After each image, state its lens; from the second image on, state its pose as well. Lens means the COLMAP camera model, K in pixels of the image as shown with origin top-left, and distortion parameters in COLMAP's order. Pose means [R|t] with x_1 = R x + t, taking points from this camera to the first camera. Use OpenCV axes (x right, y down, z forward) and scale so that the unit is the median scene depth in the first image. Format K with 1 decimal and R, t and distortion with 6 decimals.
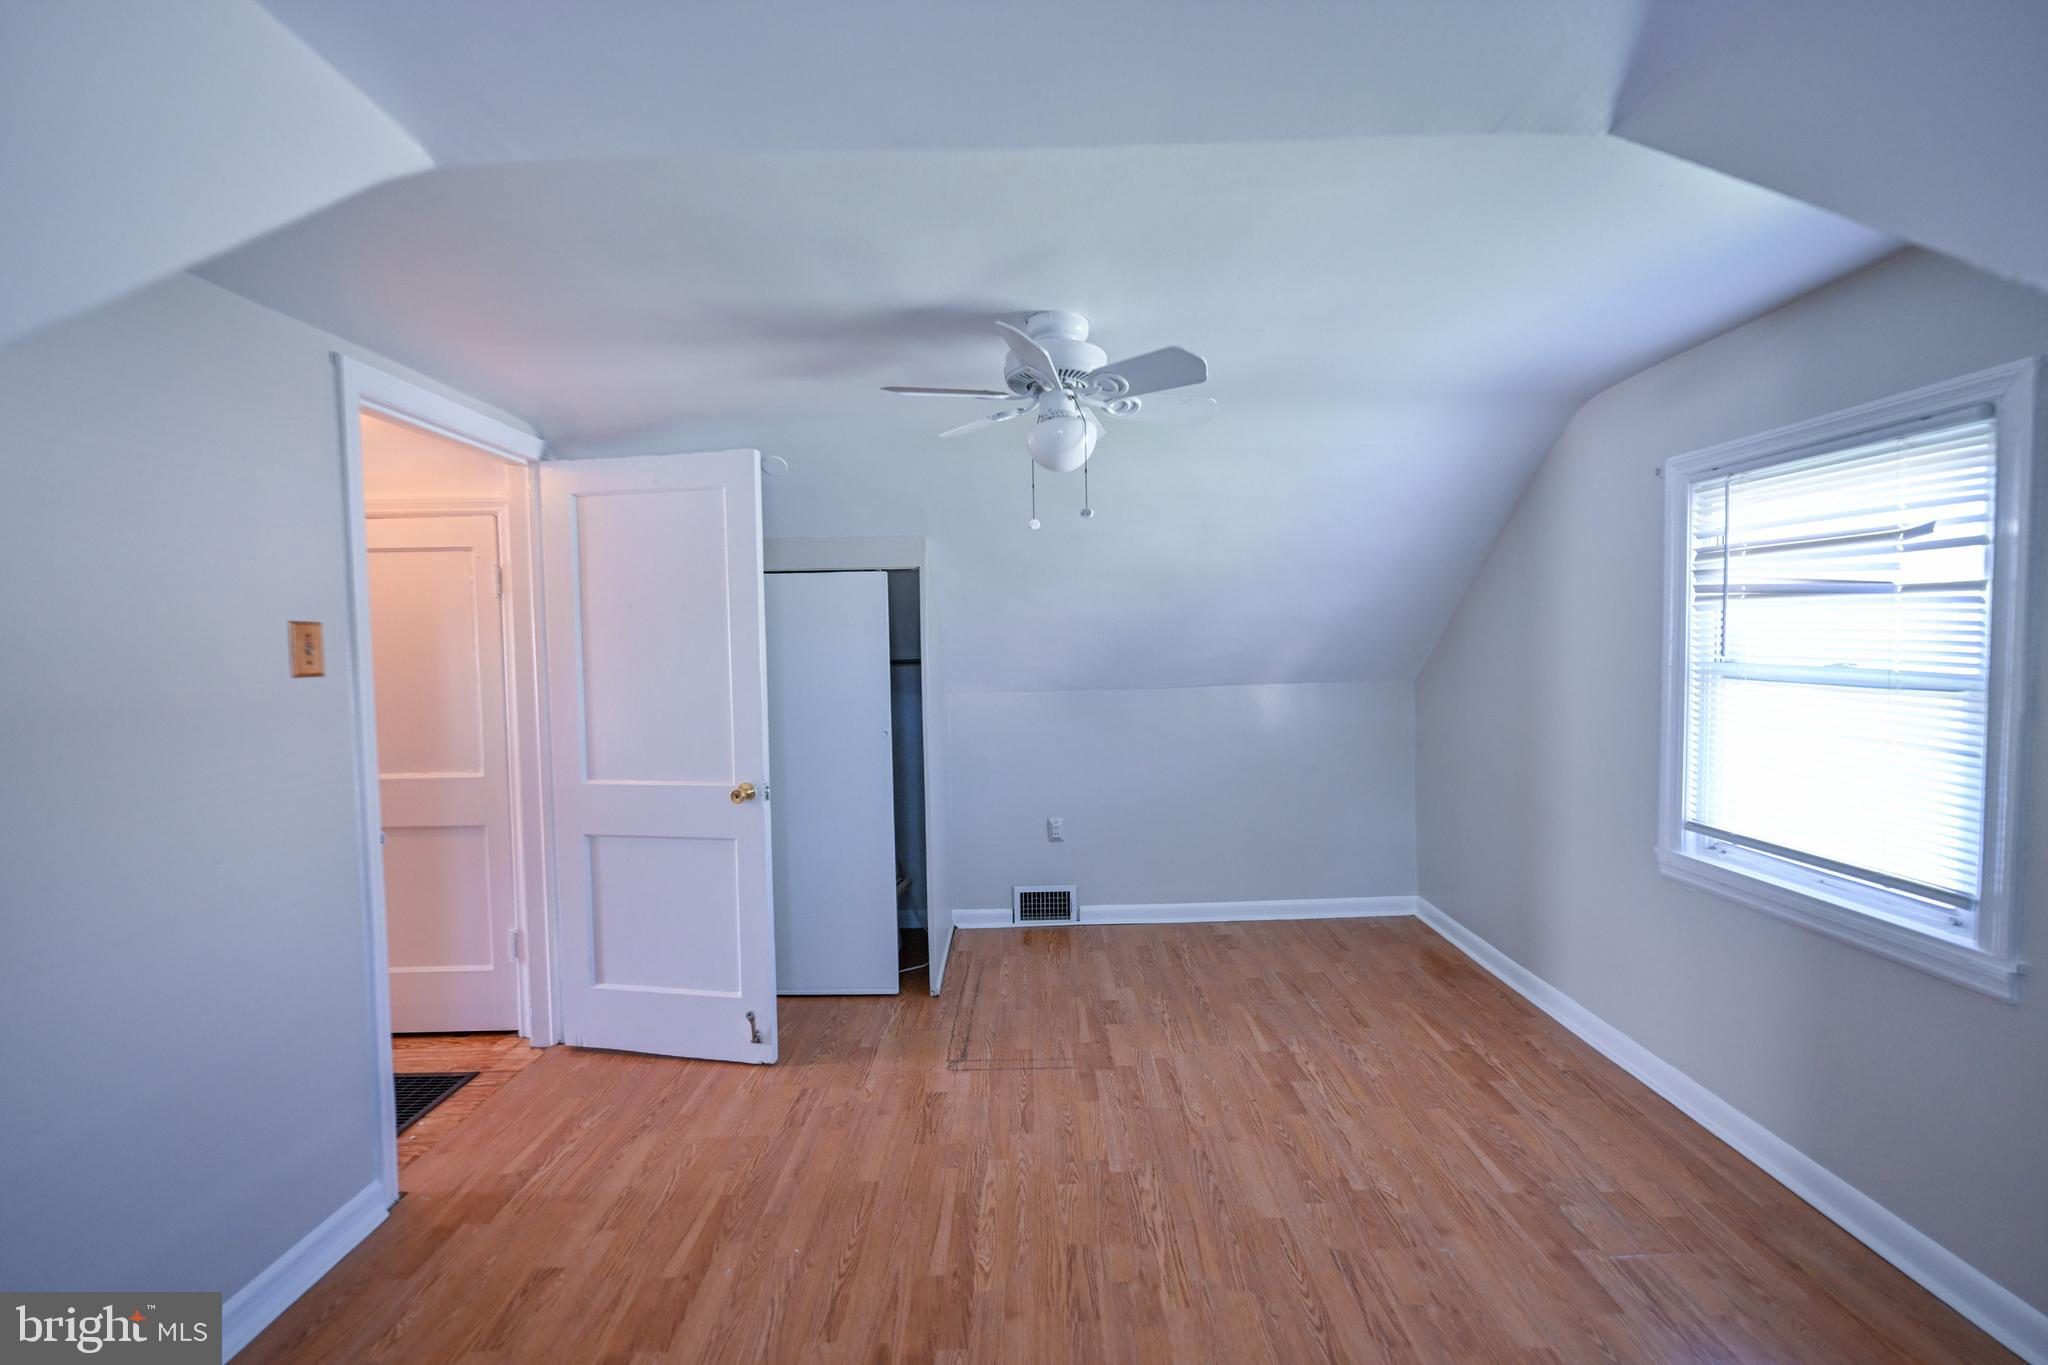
lens RADIAL K [[812.9, 0, 1027.3], [0, 812.9, 683.5], [0, 0, 1]] dist [-0.000413, -0.000234]
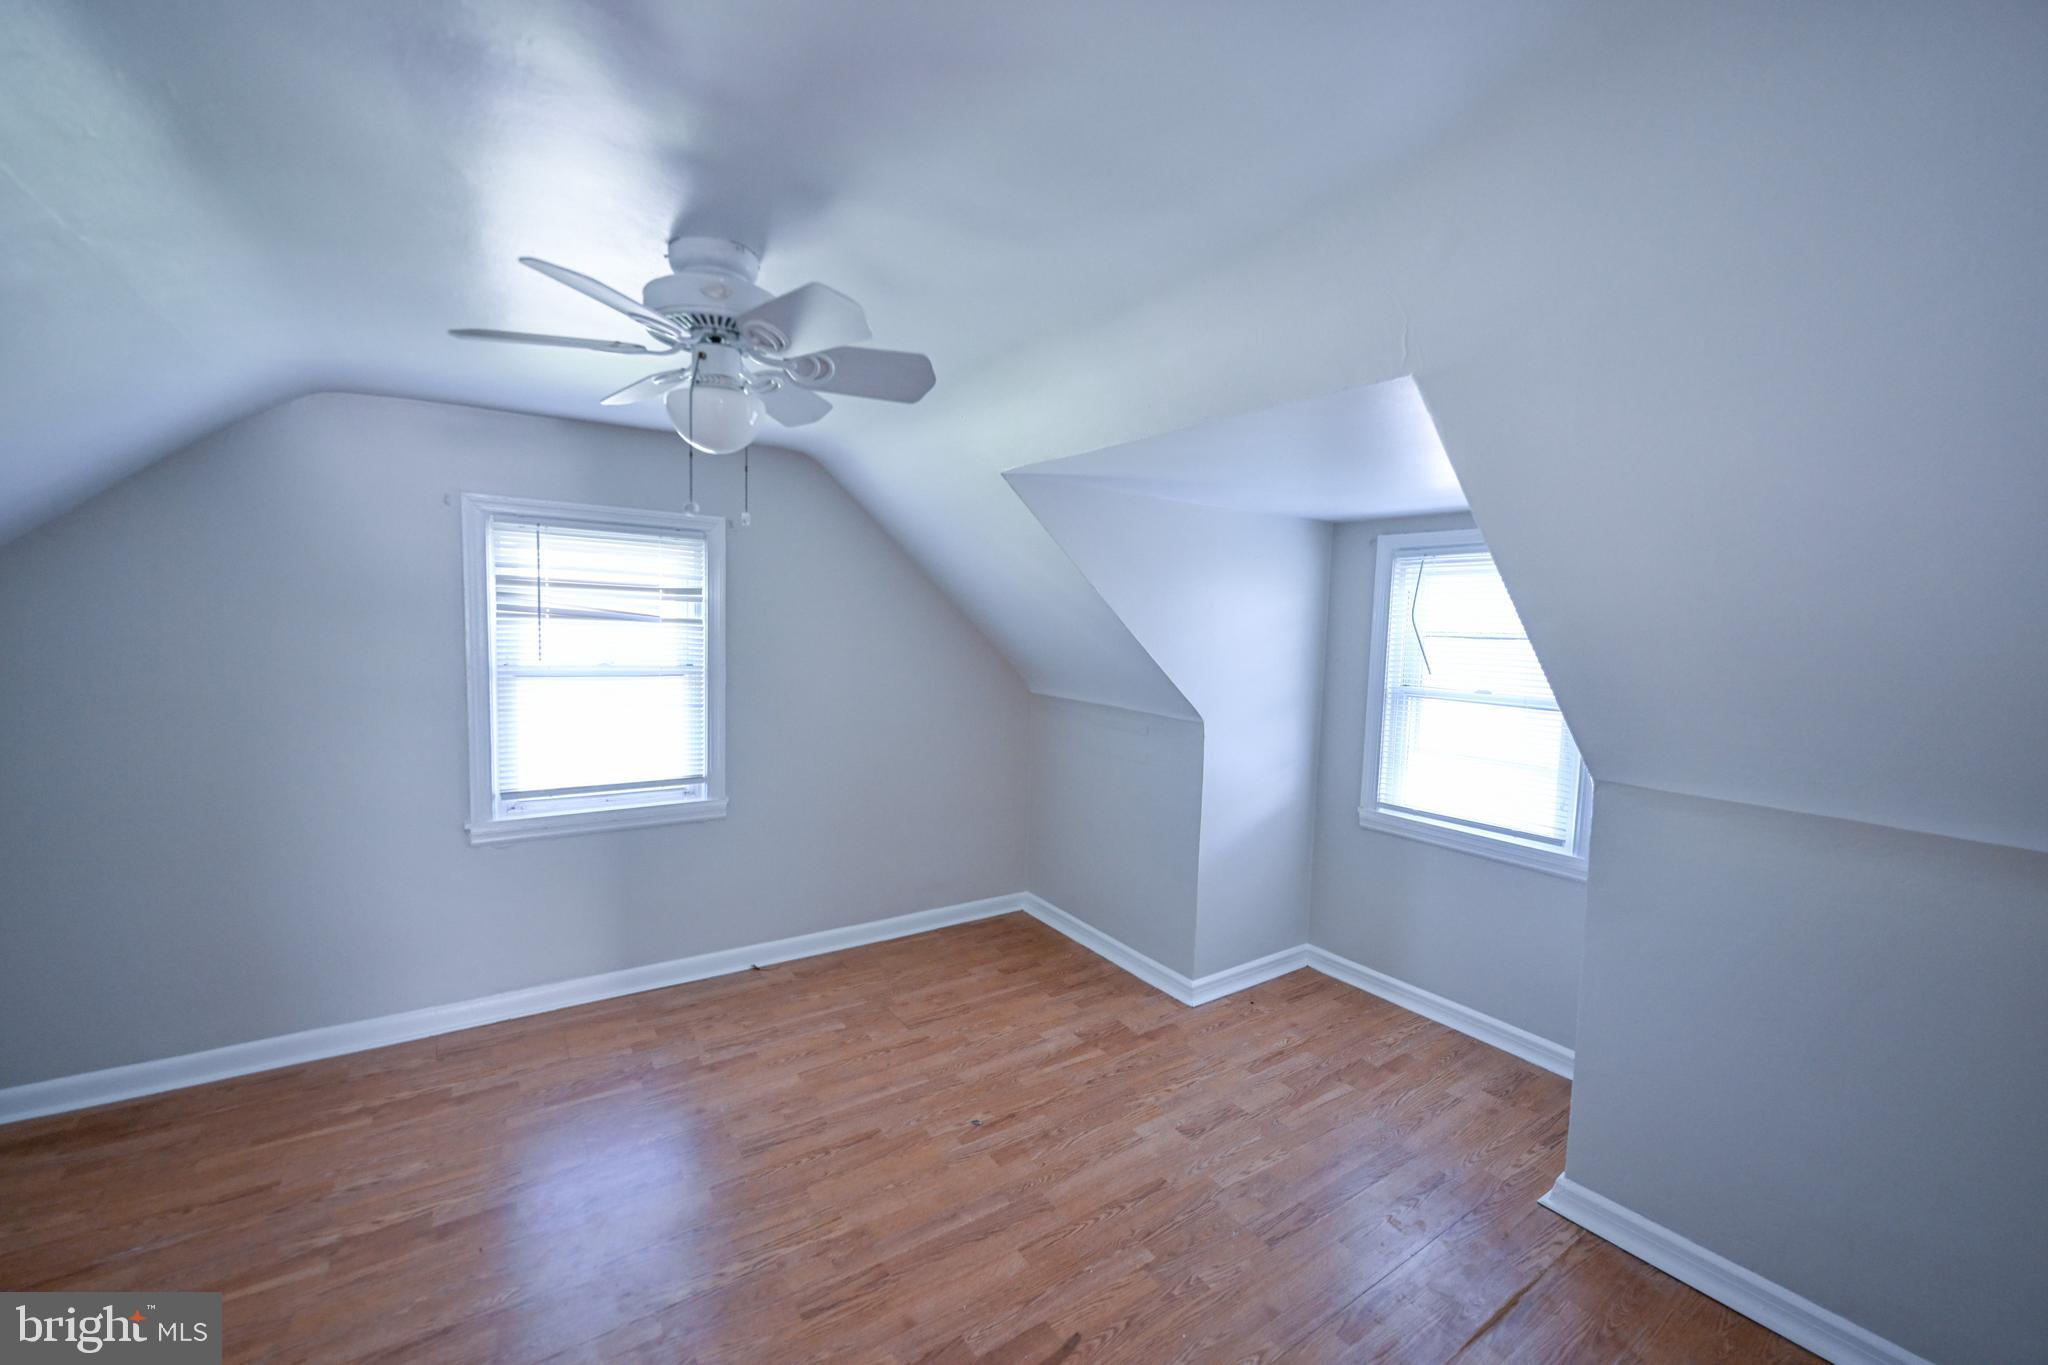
lens RADIAL K [[812.9, 0, 1027.3], [0, 812.9, 683.5], [0, 0, 1]] dist [-0.000413, -0.000234]
pose [[-0.566878, -0.060226, 0.821597, -0.787823], [0.025829, 0.995534, 0.090797, -0.106976], [-0.823397, 0.072692, -0.562791, 1.217837]]
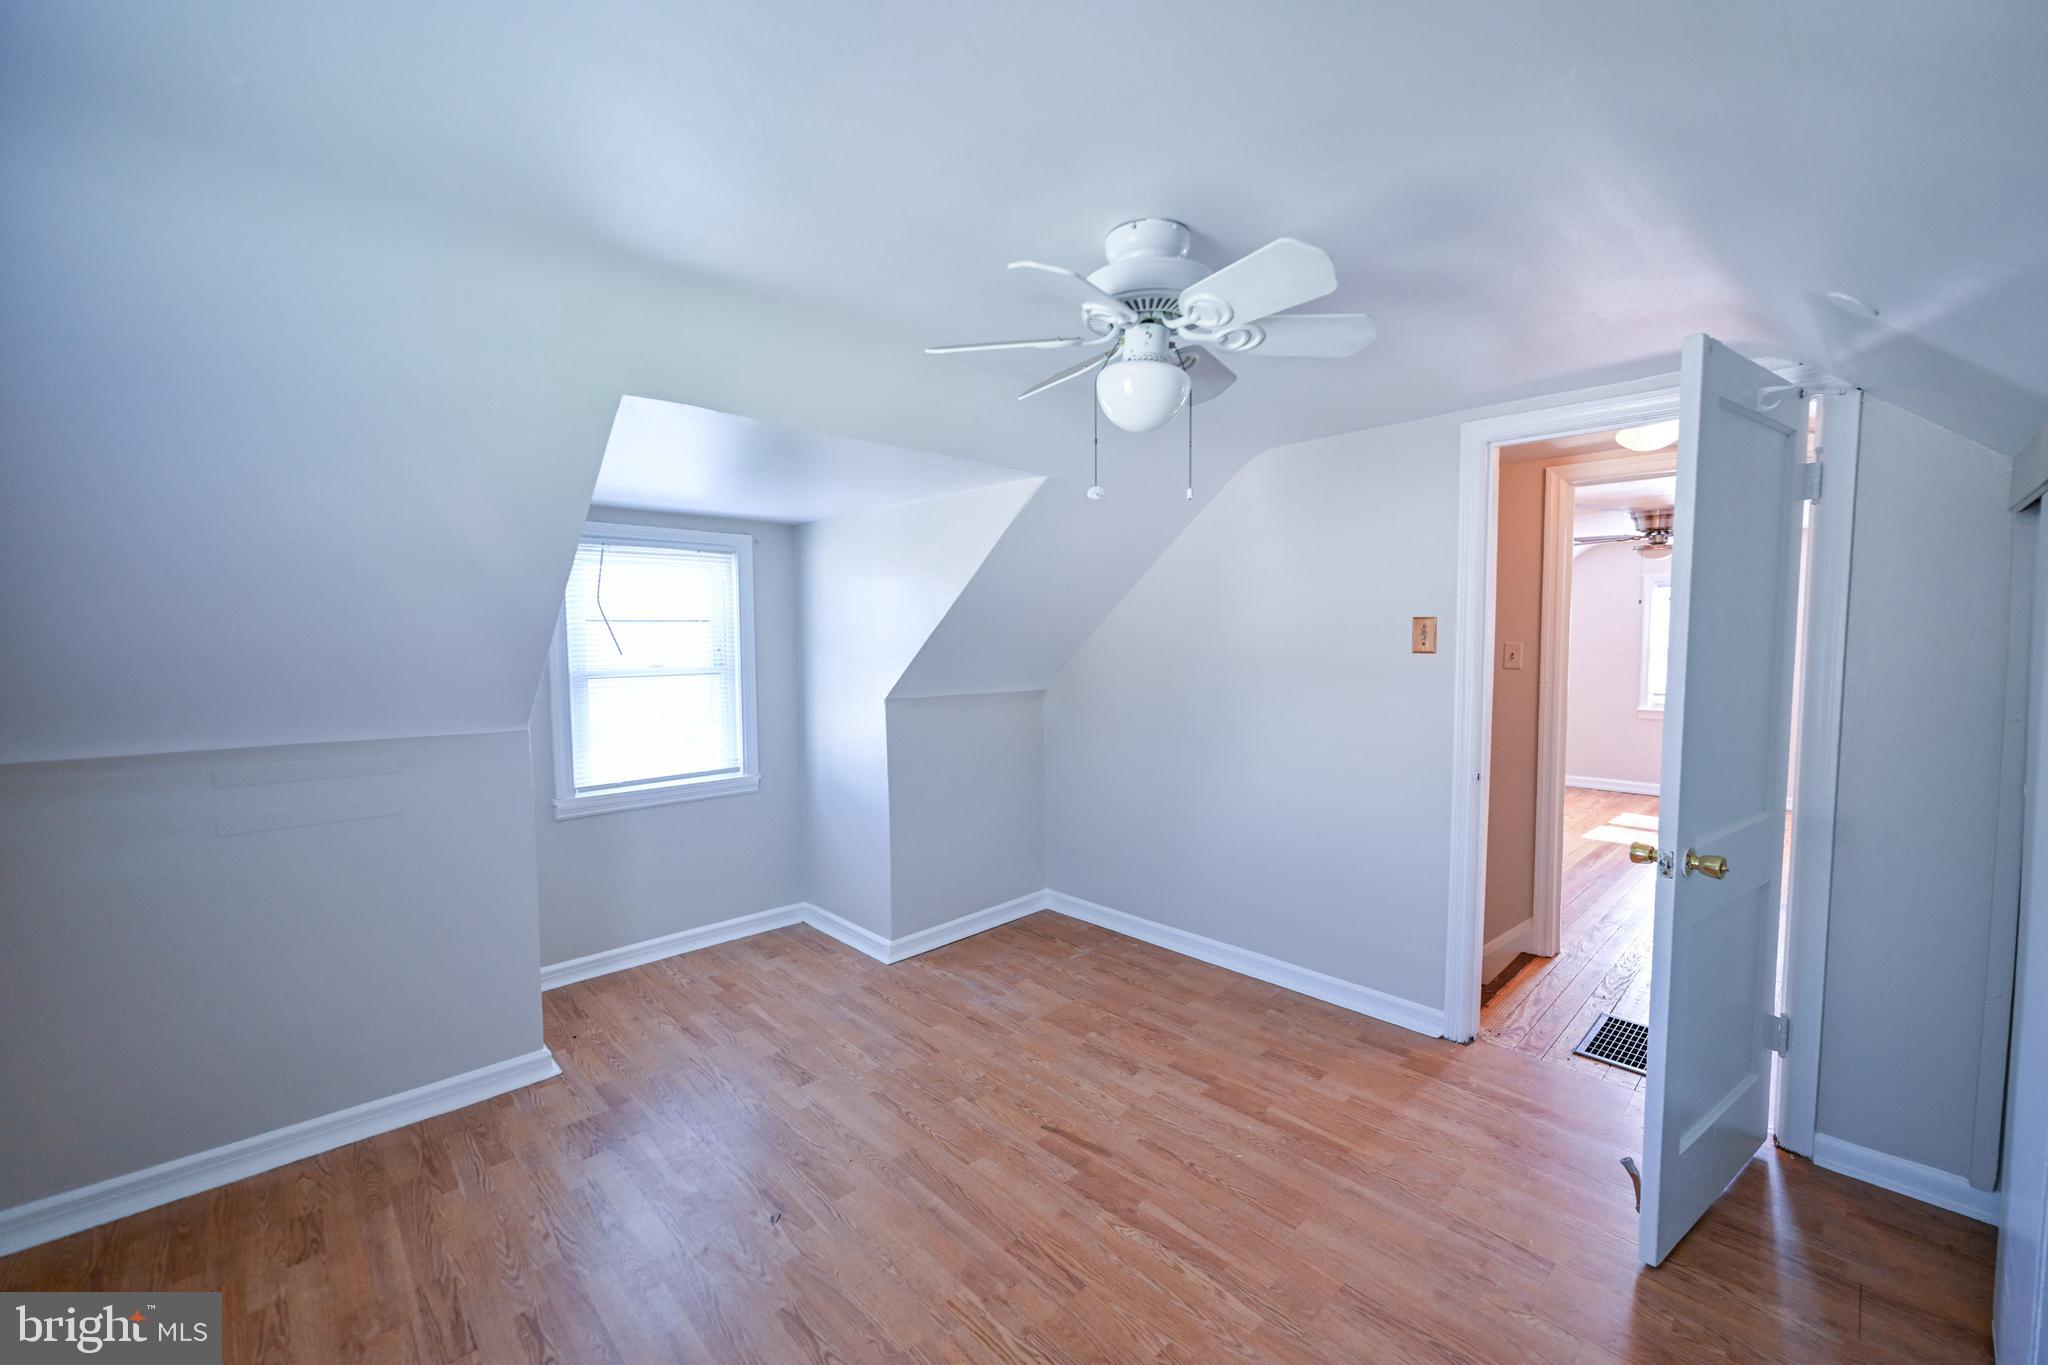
lens RADIAL K [[812.9, 0, 1027.3], [0, 812.9, 683.5], [0, 0, 1]] dist [-0.000413, -0.000234]
pose [[-0.719450, 0.066322, -0.691370, 0.683660], [-0.016017, 0.993581, 0.111980, -0.106304], [0.694360, 0.091638, -0.713770, 1.512283]]
